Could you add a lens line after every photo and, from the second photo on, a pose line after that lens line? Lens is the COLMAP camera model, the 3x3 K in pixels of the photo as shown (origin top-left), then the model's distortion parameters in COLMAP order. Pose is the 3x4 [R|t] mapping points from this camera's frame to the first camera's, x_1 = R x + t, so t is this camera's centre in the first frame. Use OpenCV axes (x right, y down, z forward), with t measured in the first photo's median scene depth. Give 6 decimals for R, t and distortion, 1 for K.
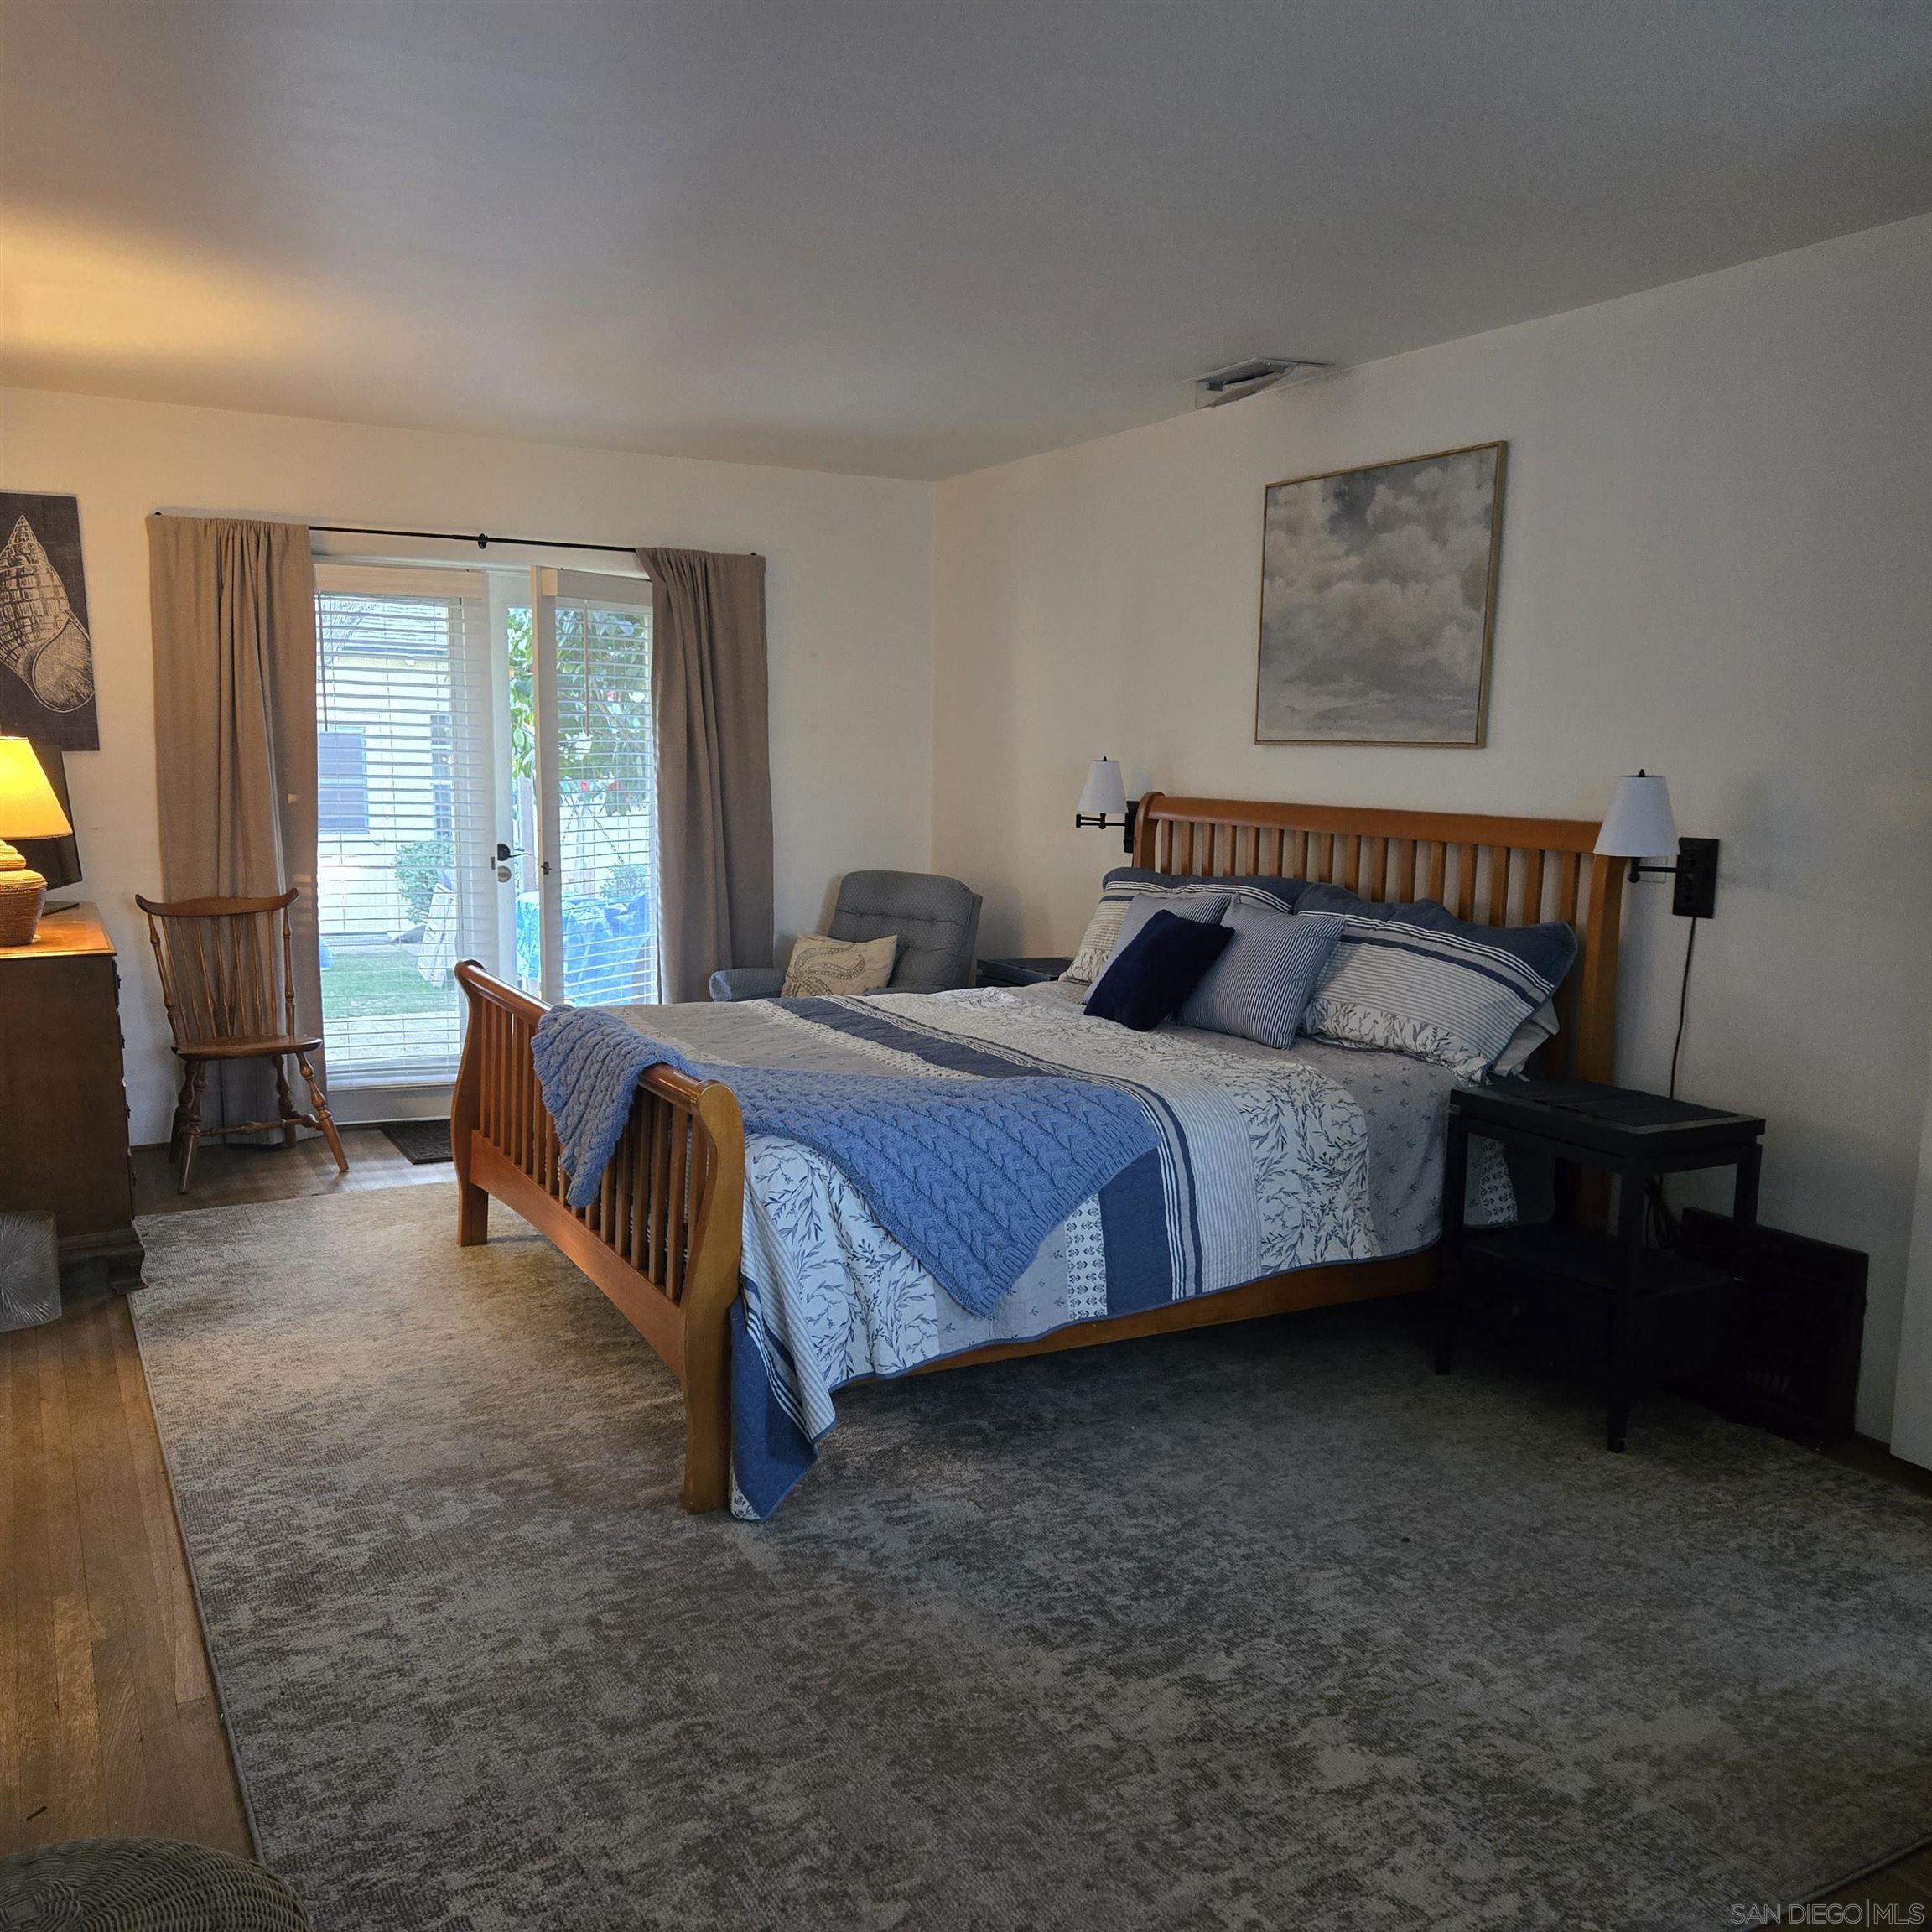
lens RADIAL K [[1723.0, 0, 946.5], [0, 1723.0, 992.7], [0, 0, 1]] dist [0.080912, -0.079814]
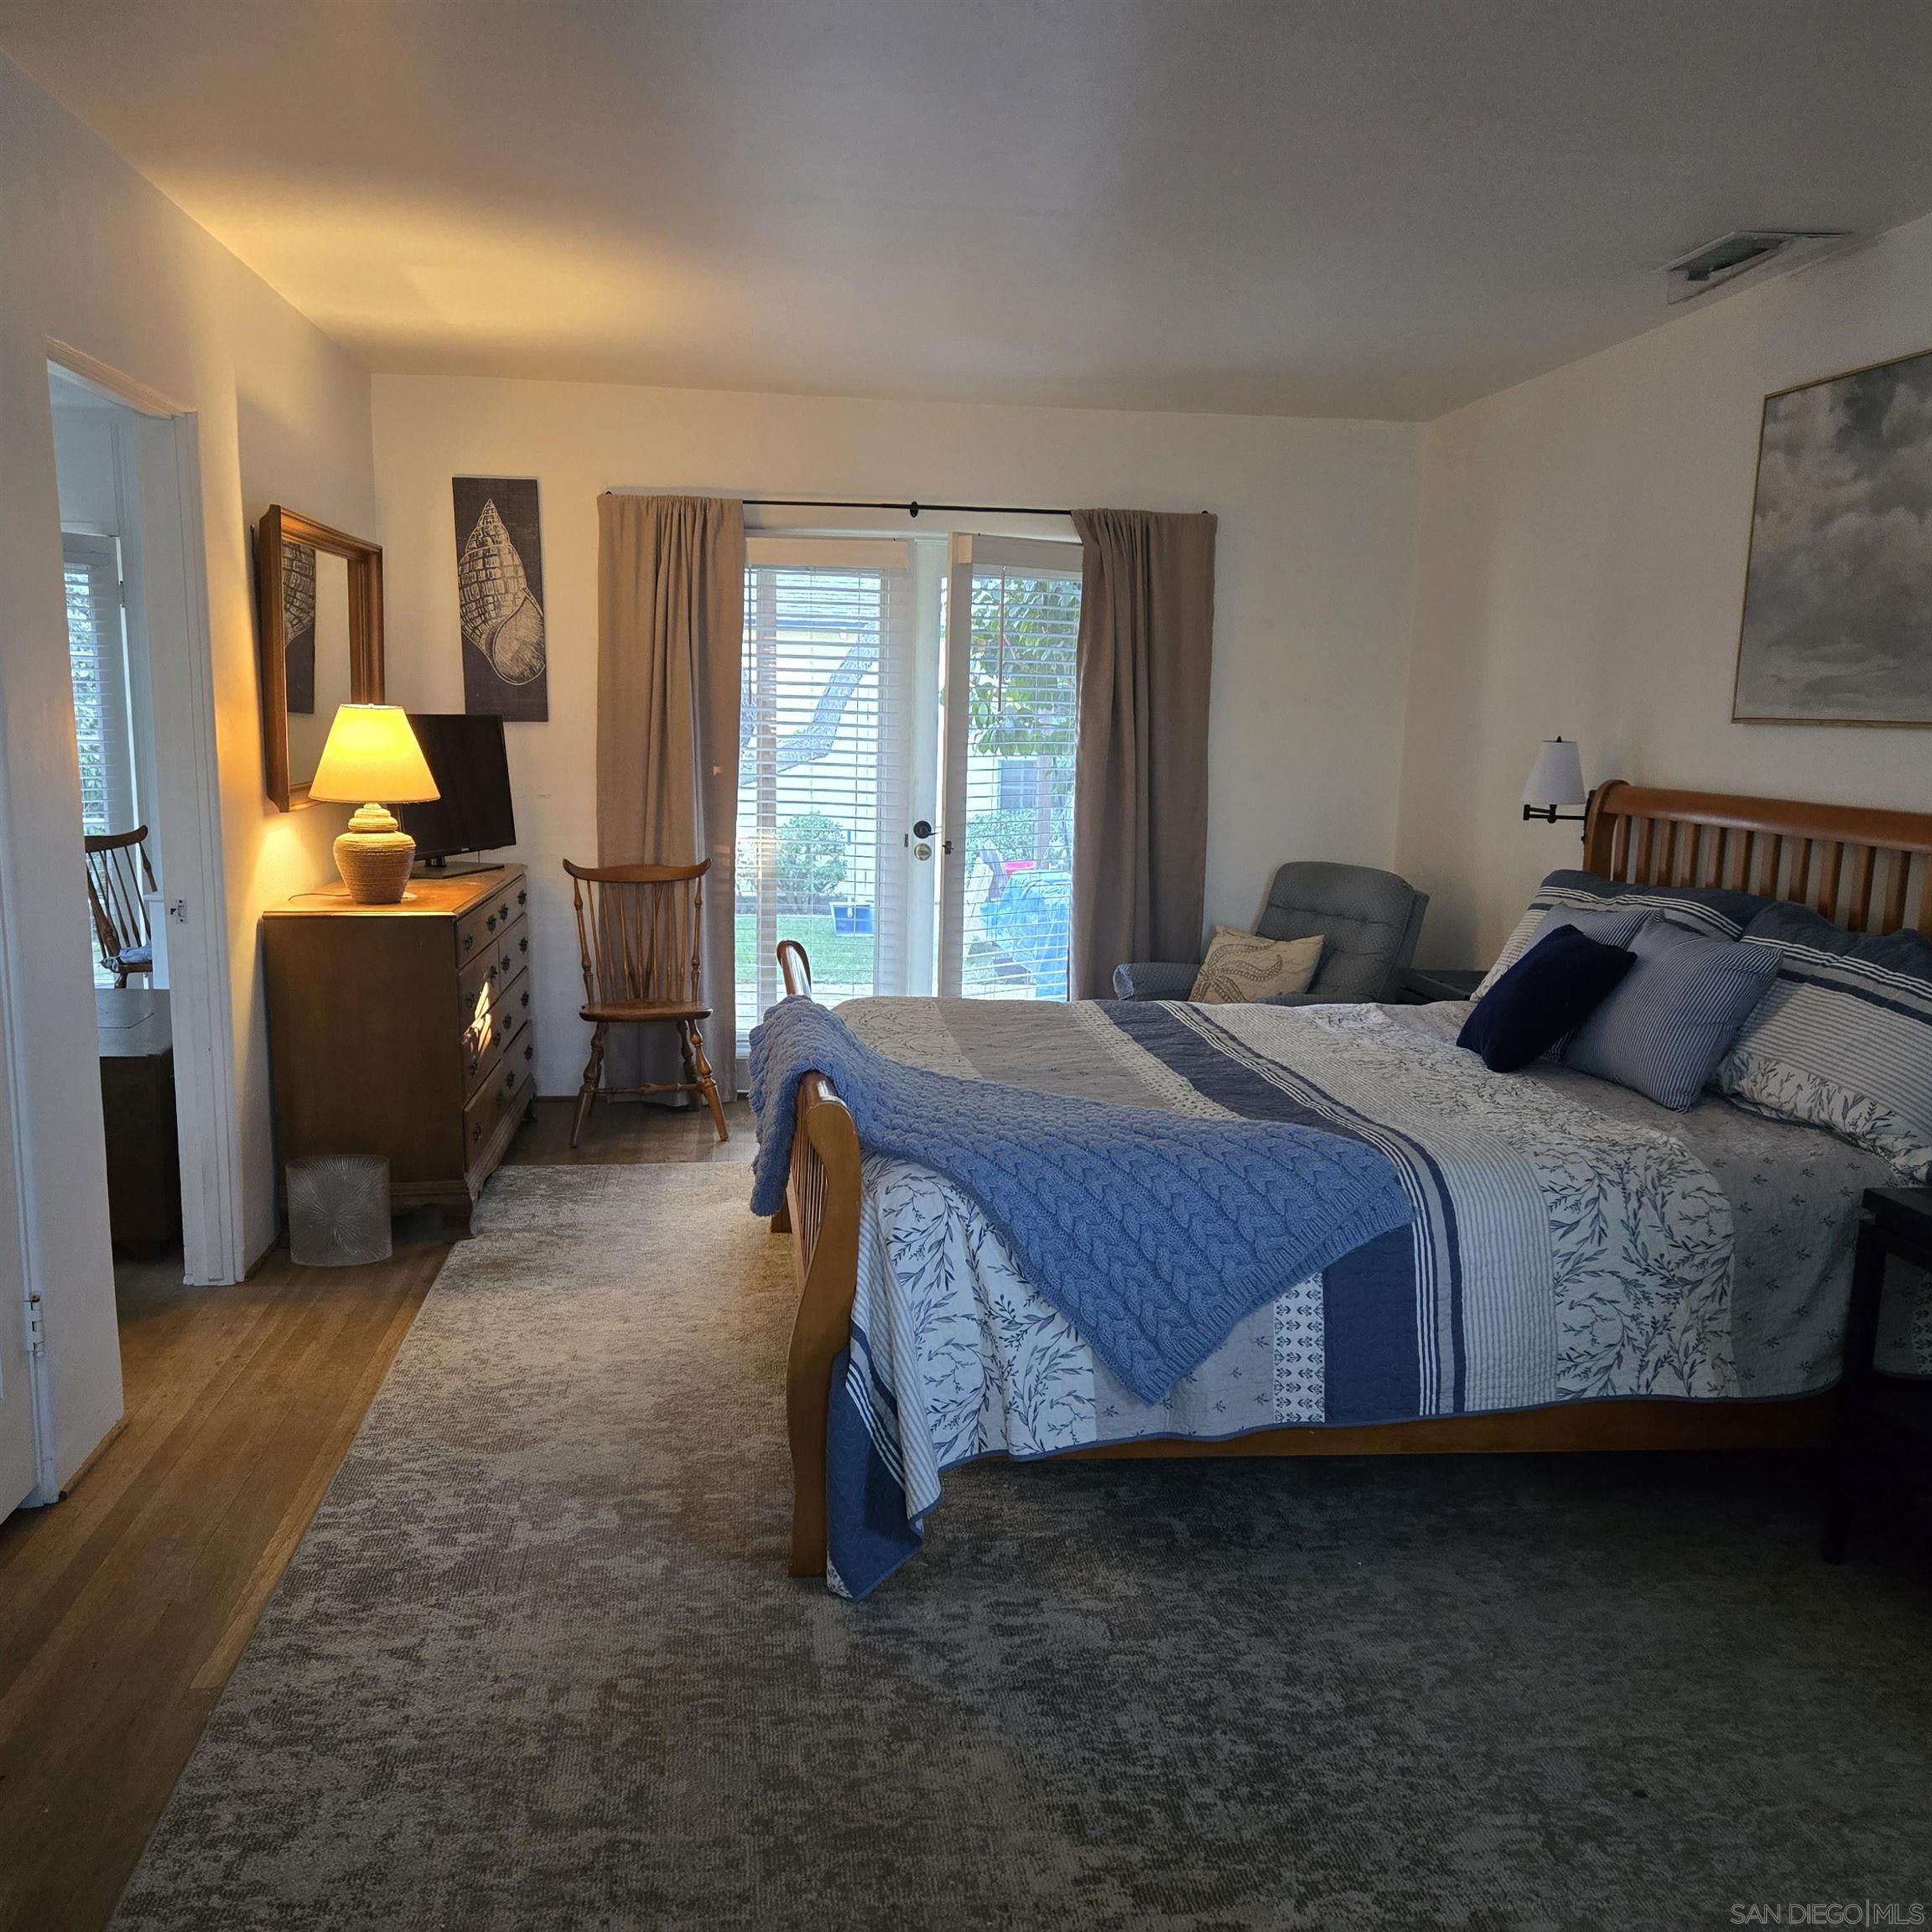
lens RADIAL K [[1723.0, 0, 956.9], [0, 1723.0, 1001.7], [0, 0, 1]] dist [0.080912, -0.079814]
pose [[0.932252, 0.068200, -0.355325, 0.194507], [-0.062078, 0.997661, 0.028618, -0.022402], [0.356446, -0.004621, 0.934305, 0.163547]]
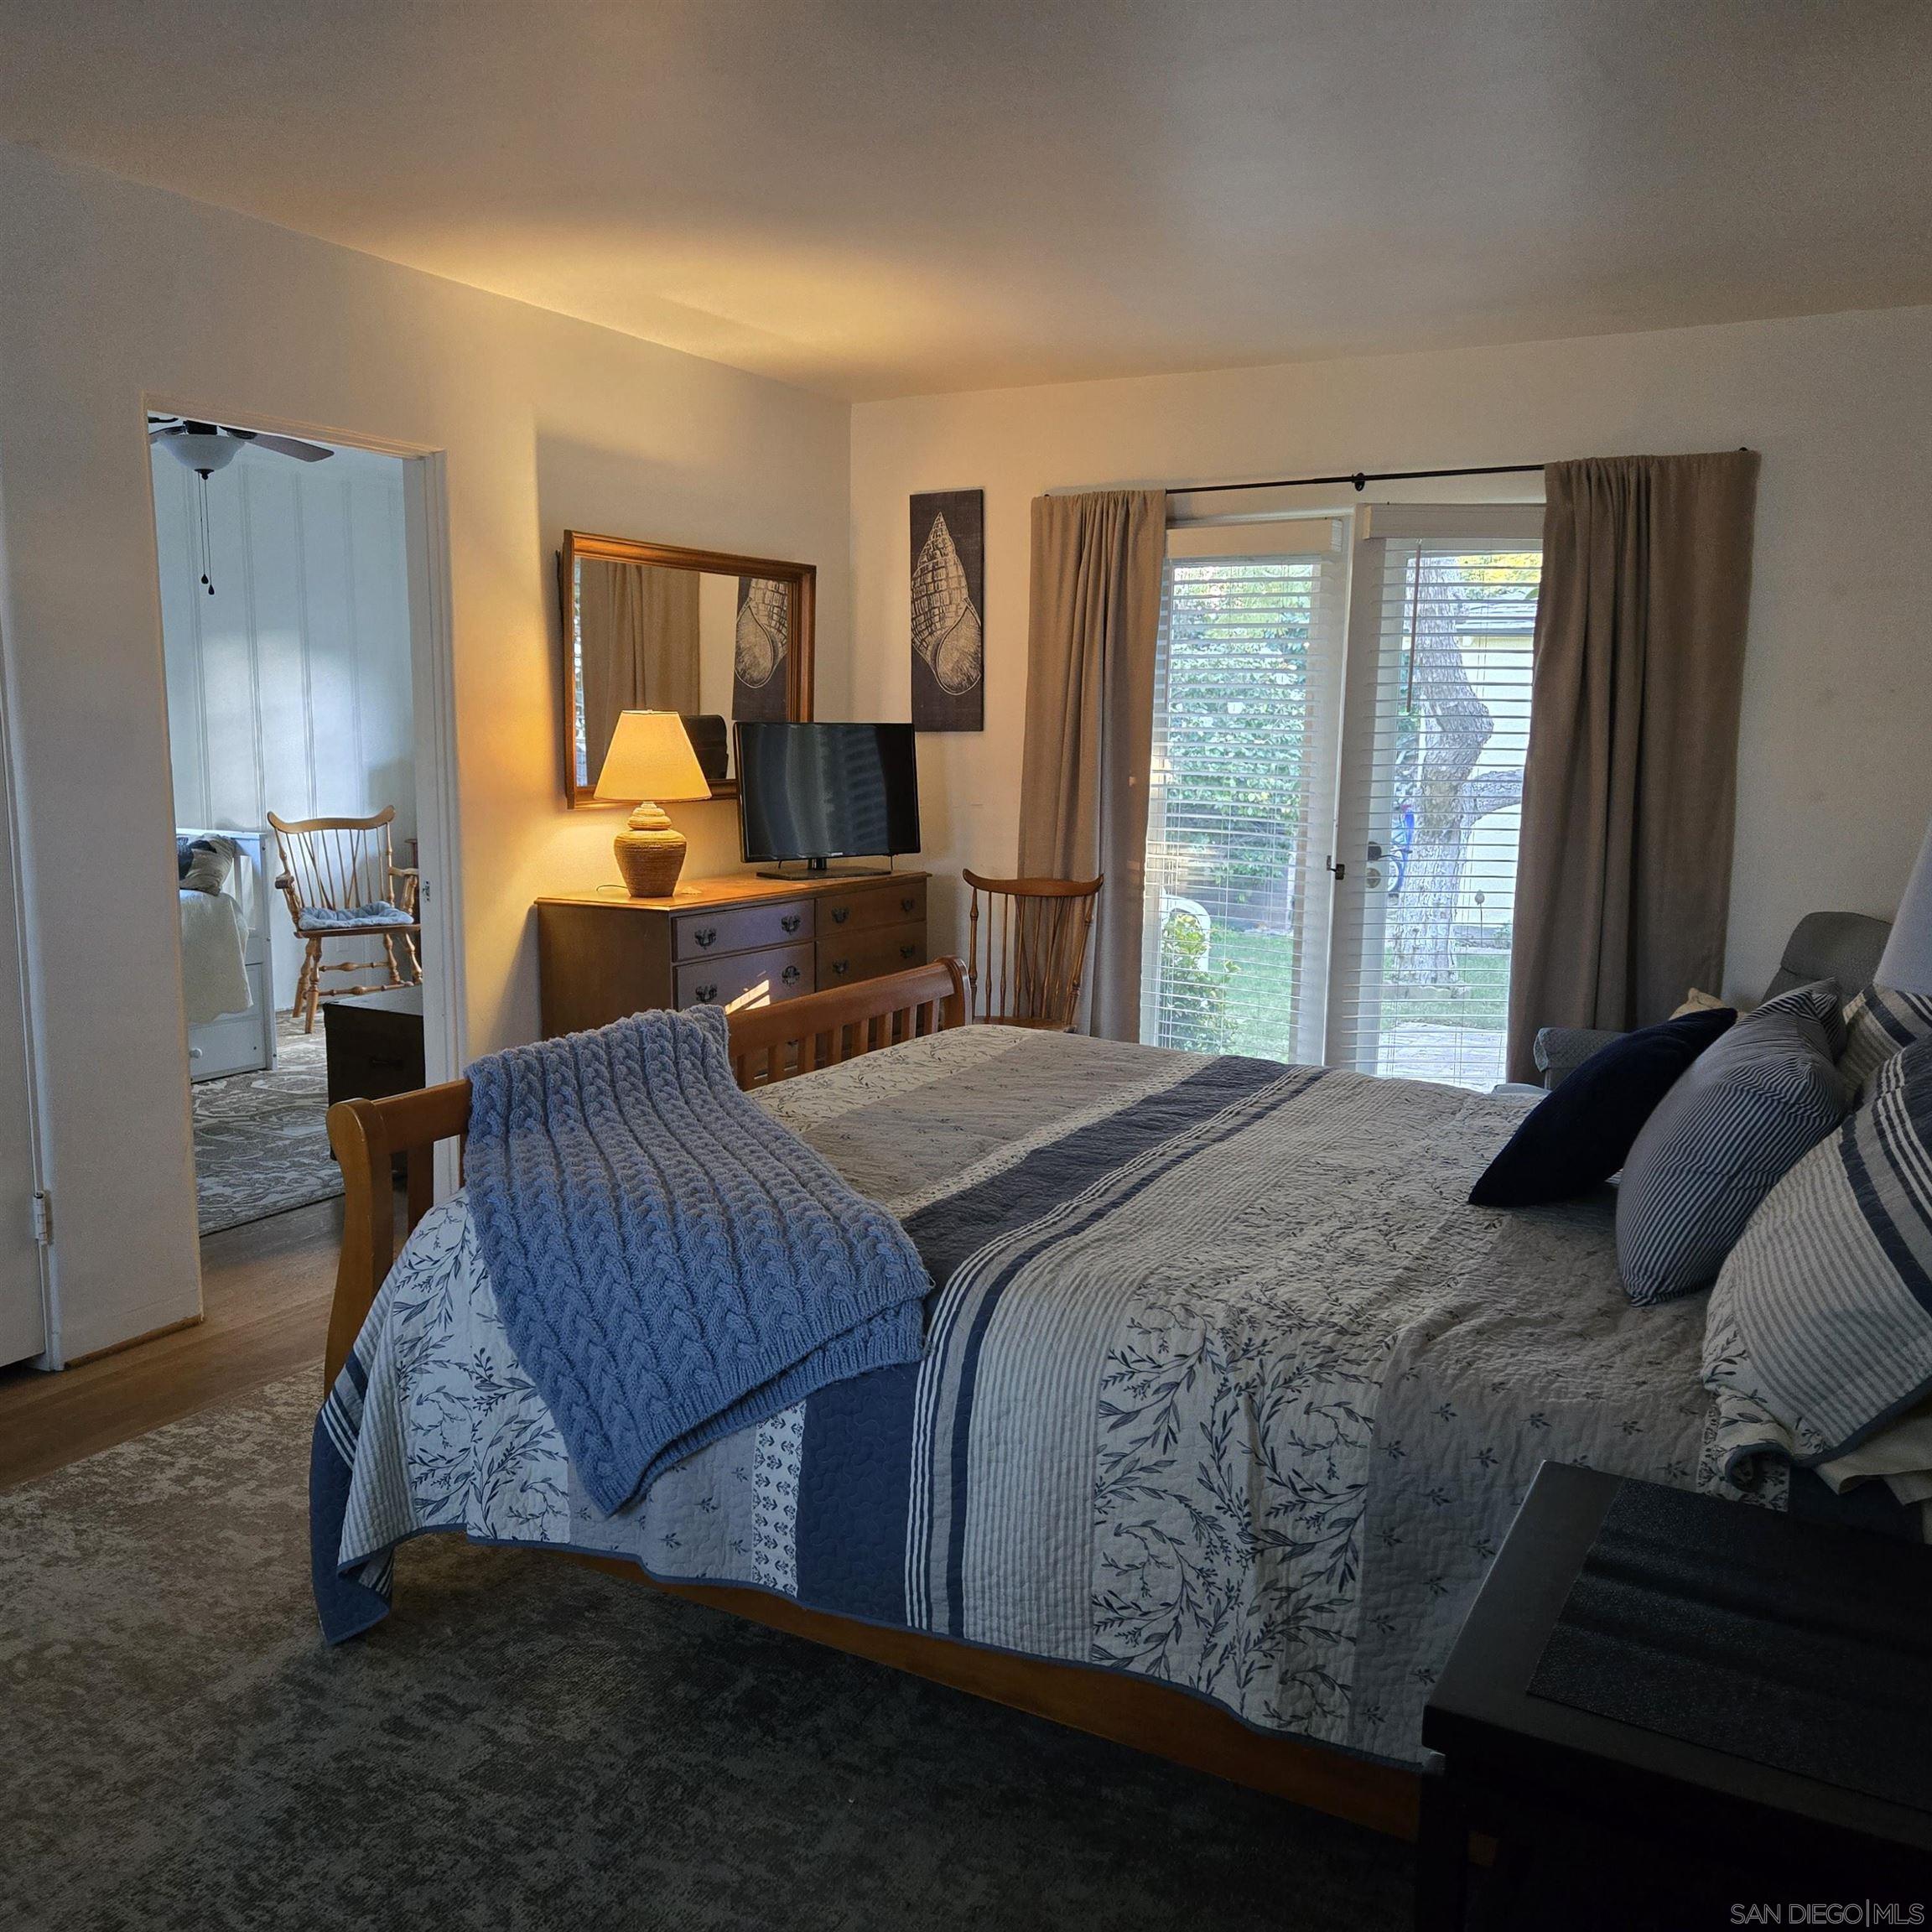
lens RADIAL K [[1723.0, 0, 959.8], [0, 1723.0, 981.1], [0, 0, 1]] dist [0.080912, -0.079814]
pose [[0.546397, 0.121066, -0.828730, 0.580711], [-0.127529, 0.989985, 0.060541, -0.076175], [0.827760, 0.072608, 0.556364, 0.635651]]
